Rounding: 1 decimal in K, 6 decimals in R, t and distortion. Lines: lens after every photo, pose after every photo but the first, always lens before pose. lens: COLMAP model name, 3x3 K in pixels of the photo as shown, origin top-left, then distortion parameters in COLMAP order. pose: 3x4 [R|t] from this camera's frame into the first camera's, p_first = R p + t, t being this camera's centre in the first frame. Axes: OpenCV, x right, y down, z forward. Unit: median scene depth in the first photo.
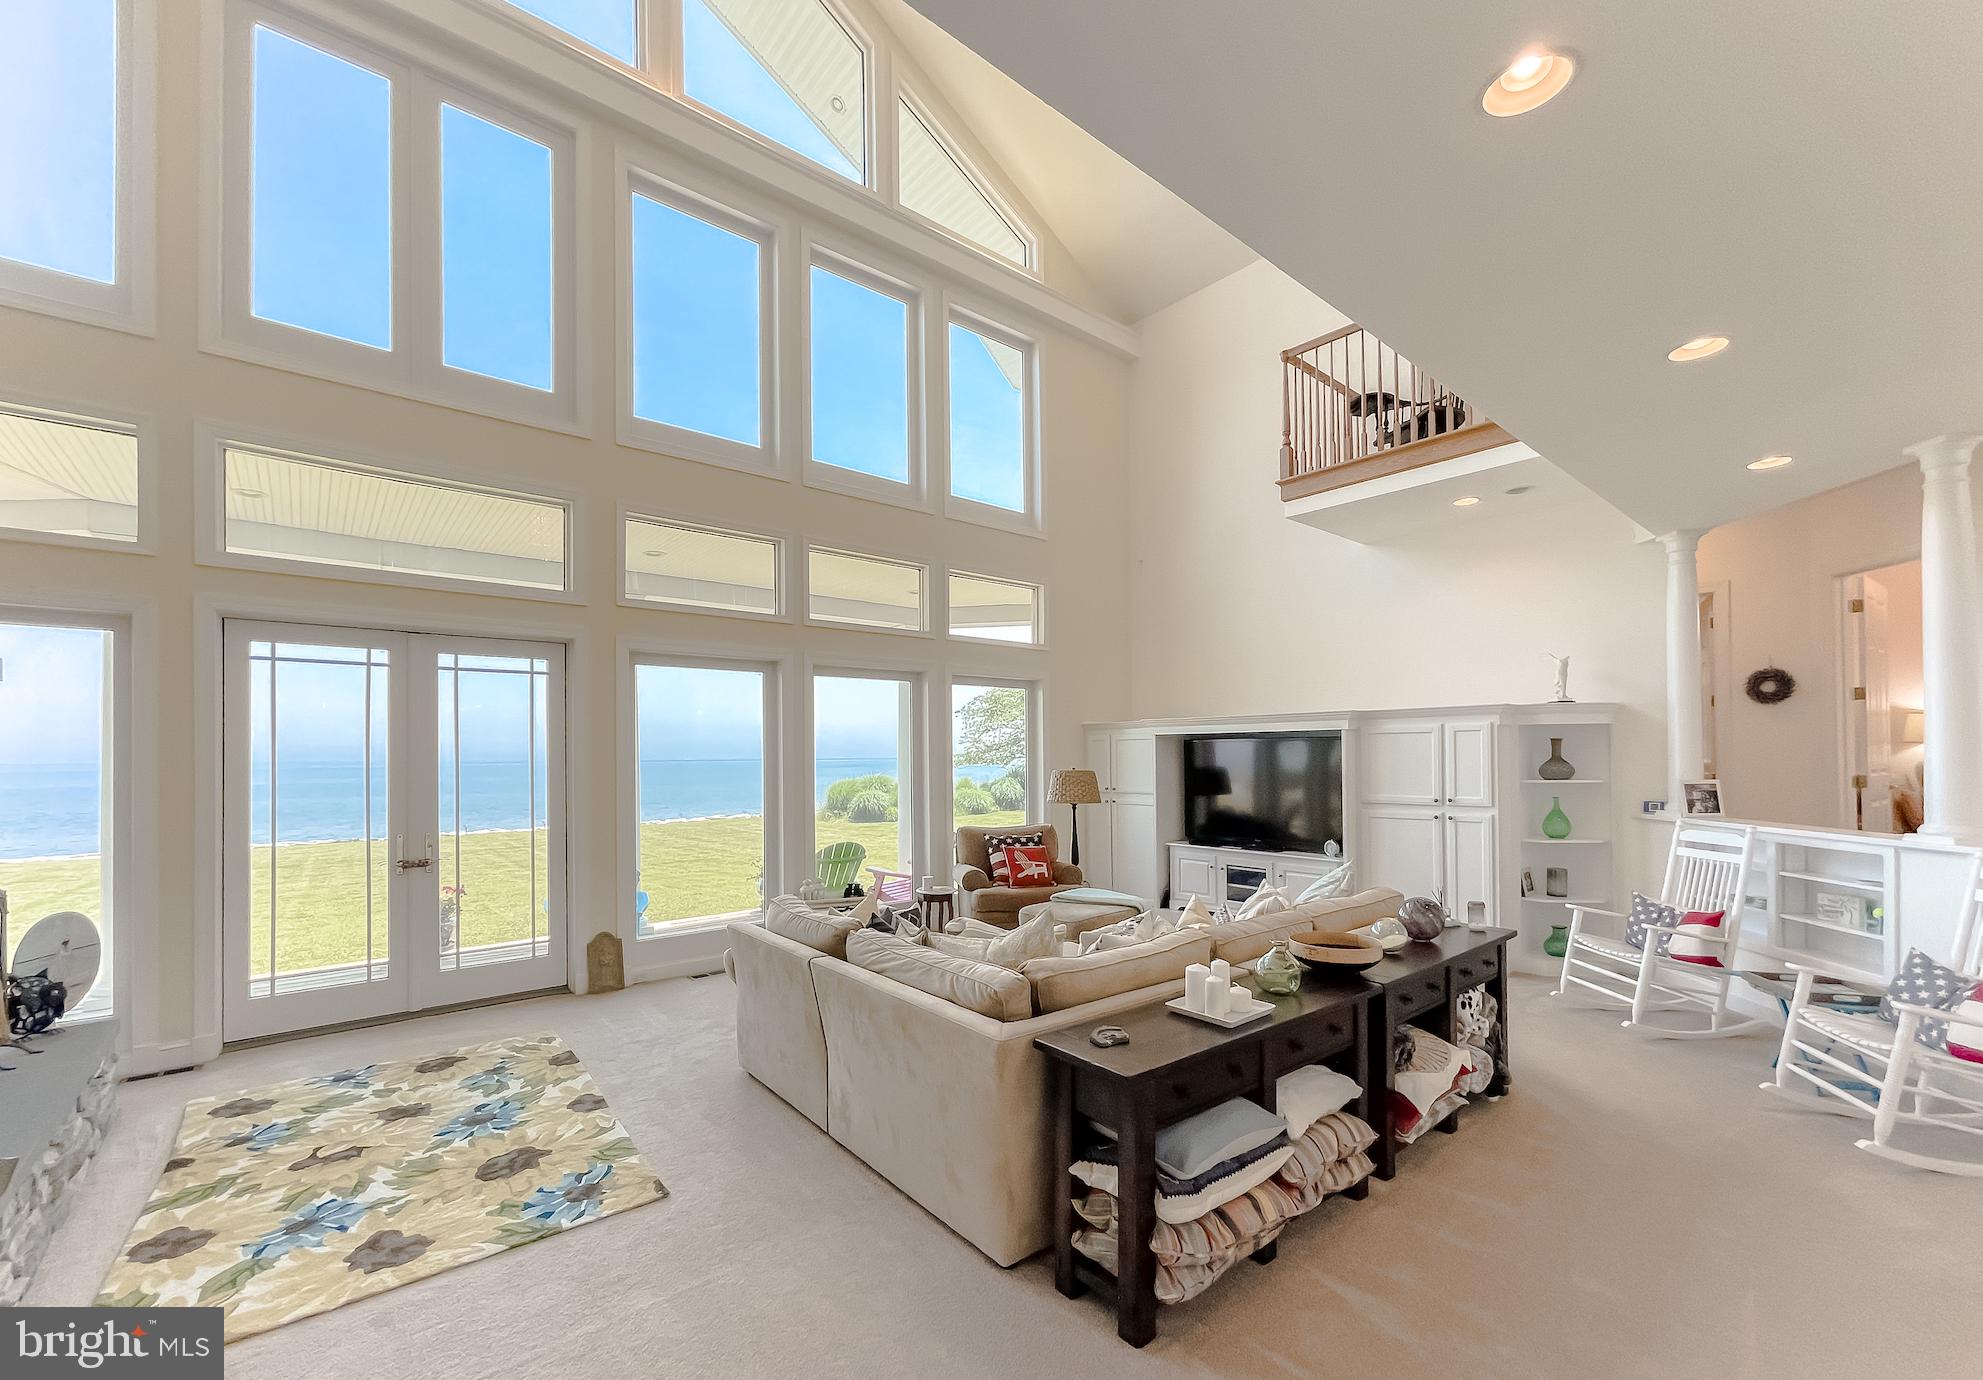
lens RADIAL K [[812.2, 0, 983.1], [0, 812.2, 746.1], [0, 0, 1]] dist [-0.001847, -0.000381]
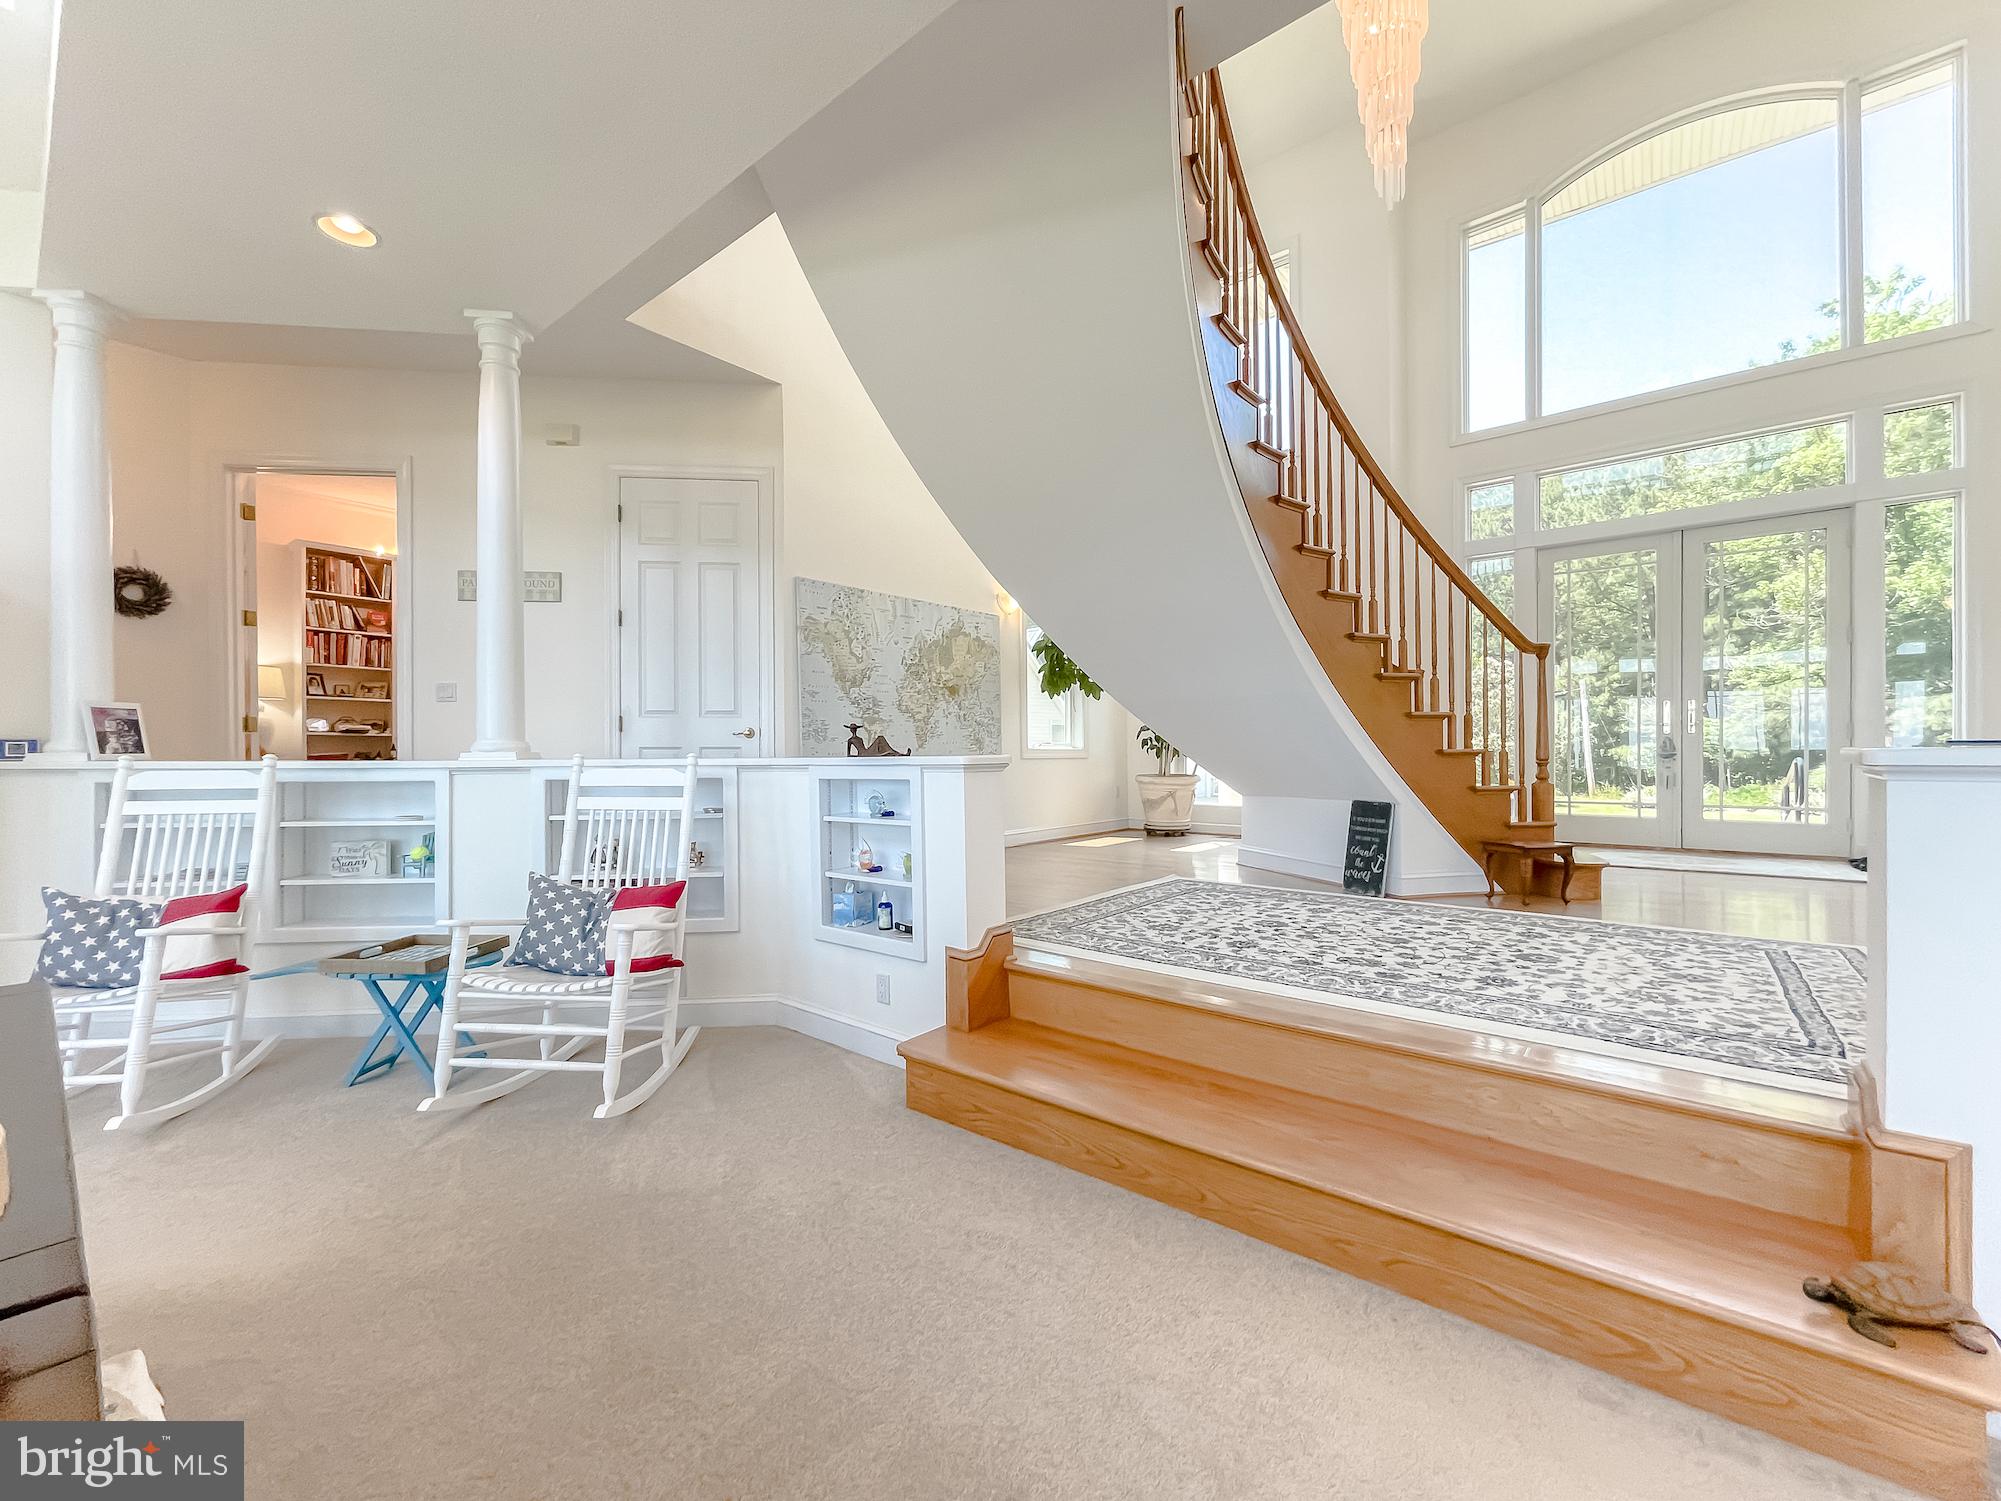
lens RADIAL K [[816.3, 0, 988.8], [0, 816.3, 754.1], [0, 0, 1]] dist [0.000756, 0.000281]
pose [[-0.187084, 0.008516, 0.982307, 0.121312], [-0.006863, 0.999927, -0.009976, 0.078574], [-0.982320, -0.008608, -0.187012, 0.418260]]
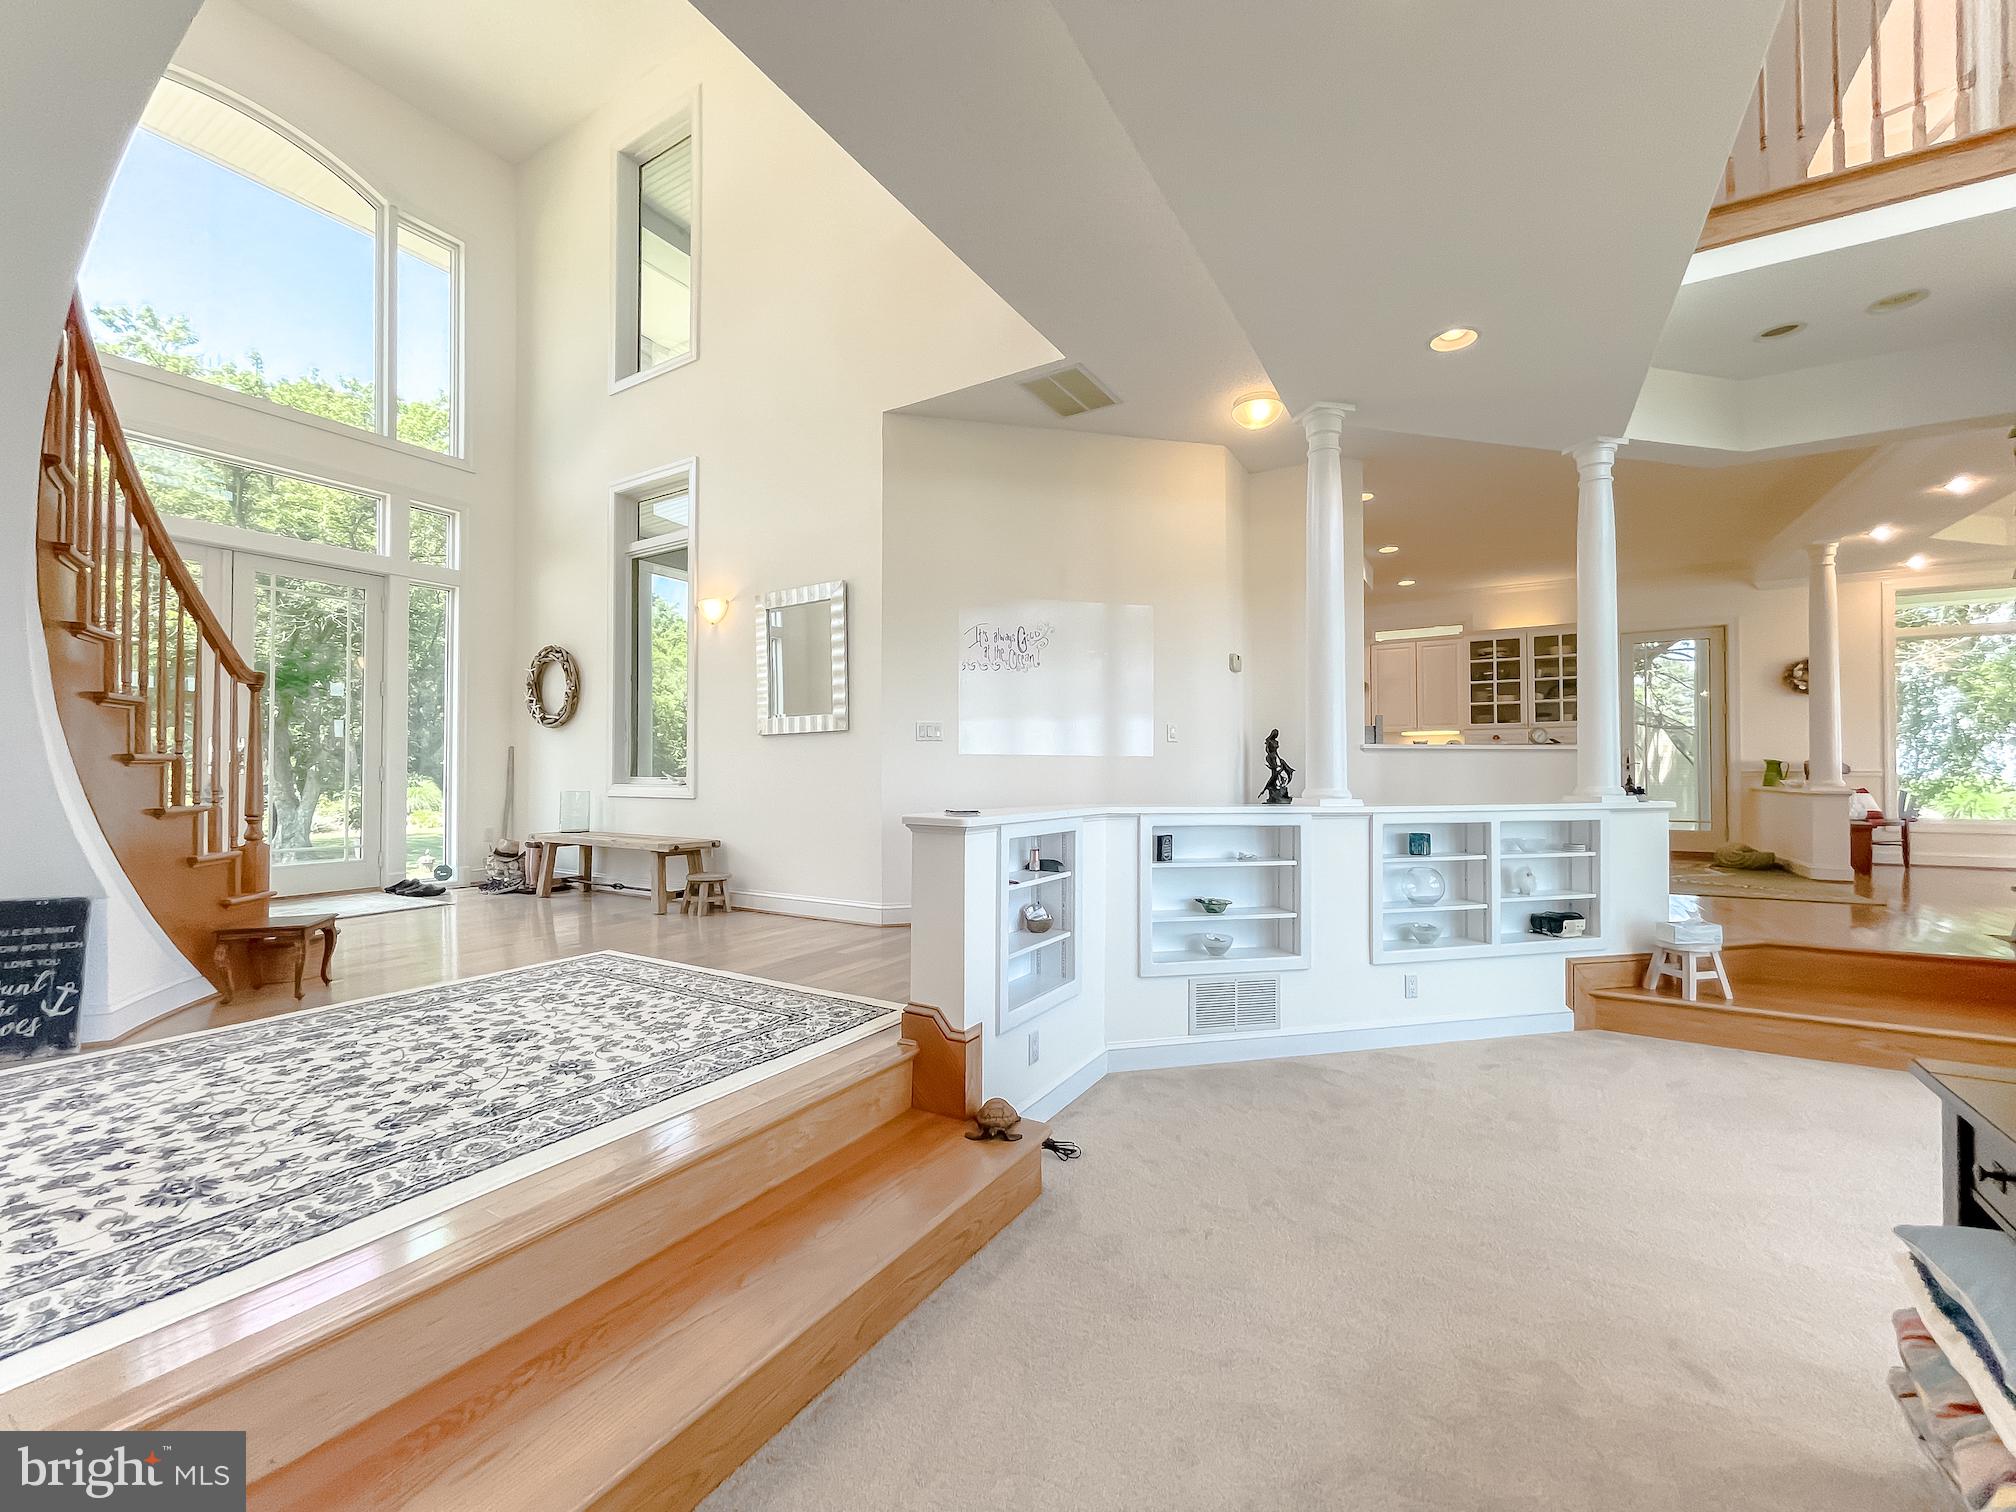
lens RADIAL K [[822.4, 0, 996.2], [0, 822.4, 759.6], [0, 0, 1]] dist [0.000756, 0.000281]
pose [[-0.948064, 0.004245, -0.318051, 0.448631], [0.012604, 0.999627, -0.024228, 0.051705], [0.317830, -0.026979, -0.947764, 0.536500]]
